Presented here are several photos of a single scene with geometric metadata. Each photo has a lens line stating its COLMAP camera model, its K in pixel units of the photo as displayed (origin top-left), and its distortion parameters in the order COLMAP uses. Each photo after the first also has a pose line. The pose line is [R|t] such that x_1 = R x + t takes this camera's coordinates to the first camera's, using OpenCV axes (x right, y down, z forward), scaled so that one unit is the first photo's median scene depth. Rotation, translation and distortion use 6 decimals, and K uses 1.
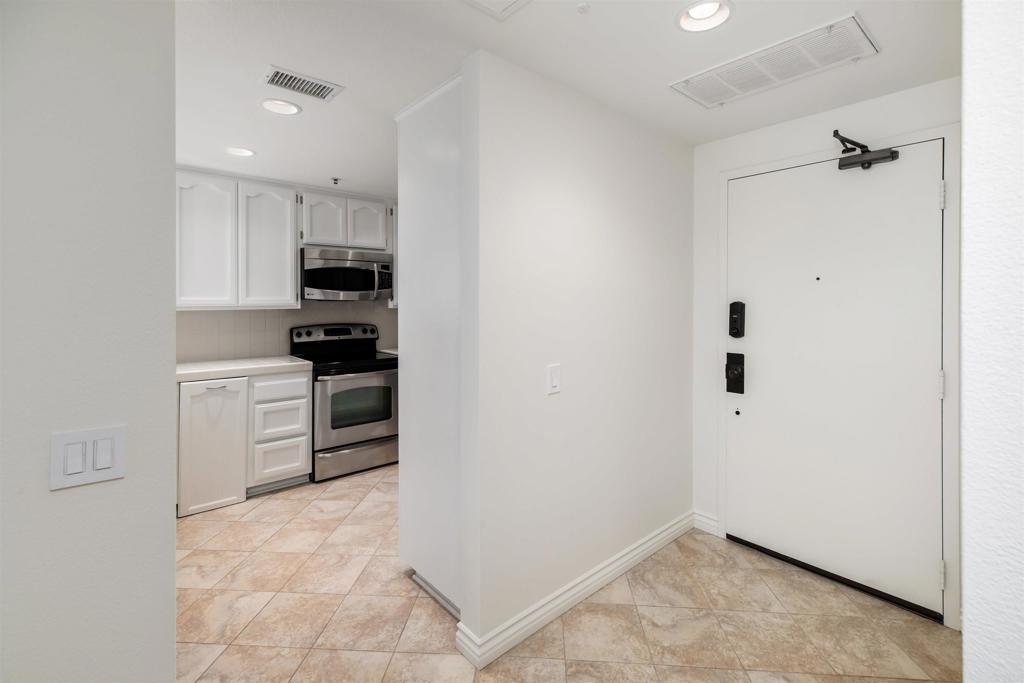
lens RADIAL K [[456.2, 0, 510.3], [0, 456.2, 307.2], [0, 0, 1]] dist [0.002893, -0.000002]
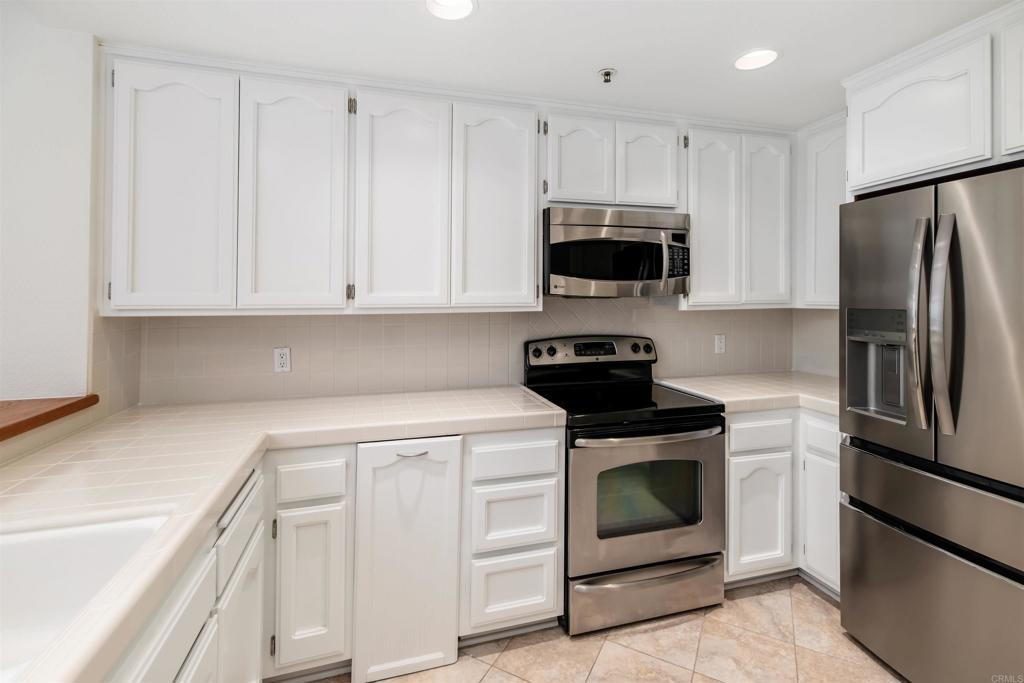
lens RADIAL K [[463.6, 0, 511.1], [0, 463.6, 287.1], [0, 0, 1]] dist [0.002667, -0.000007]
pose [[0.904532, -0.007473, -0.426339, -0.249635], [-0.007079, 0.999445, -0.032538, -0.008366], [0.426346, 0.032450, 0.903978, 0.456345]]
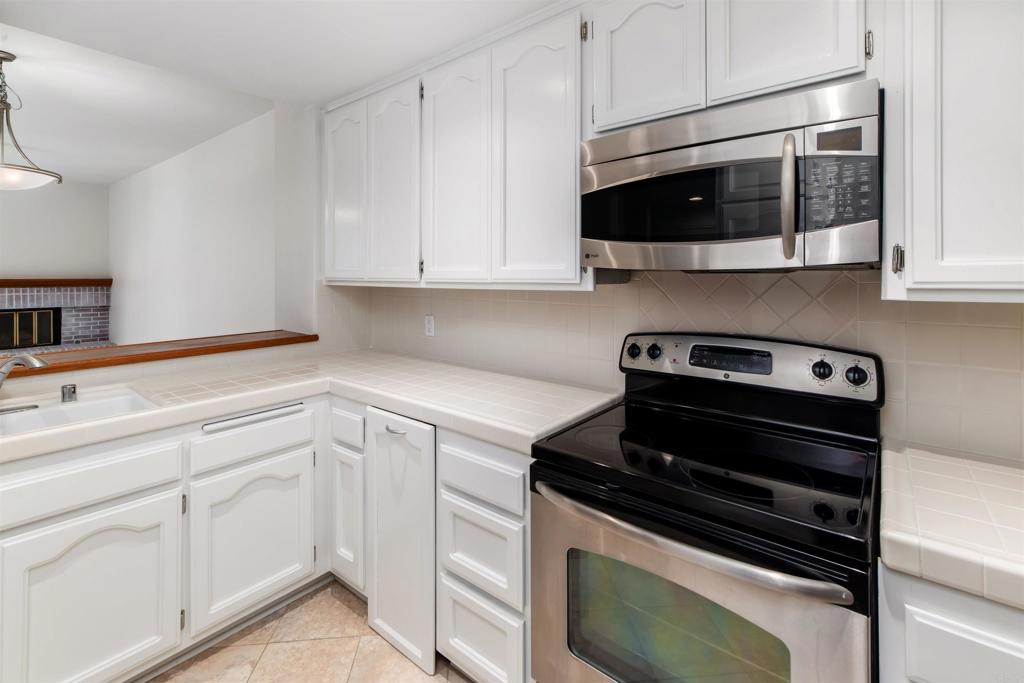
lens RADIAL K [[465.9, 0, 523.0], [0, 465.9, 271.2], [0, 0, 1]] dist [0.011064, 0.000375]
pose [[0.175425, -0.002937, -0.984488, -0.053628], [-0.012173, 0.999913, -0.005152, -0.012242], [0.984418, 0.012888, 0.175374, 0.898227]]
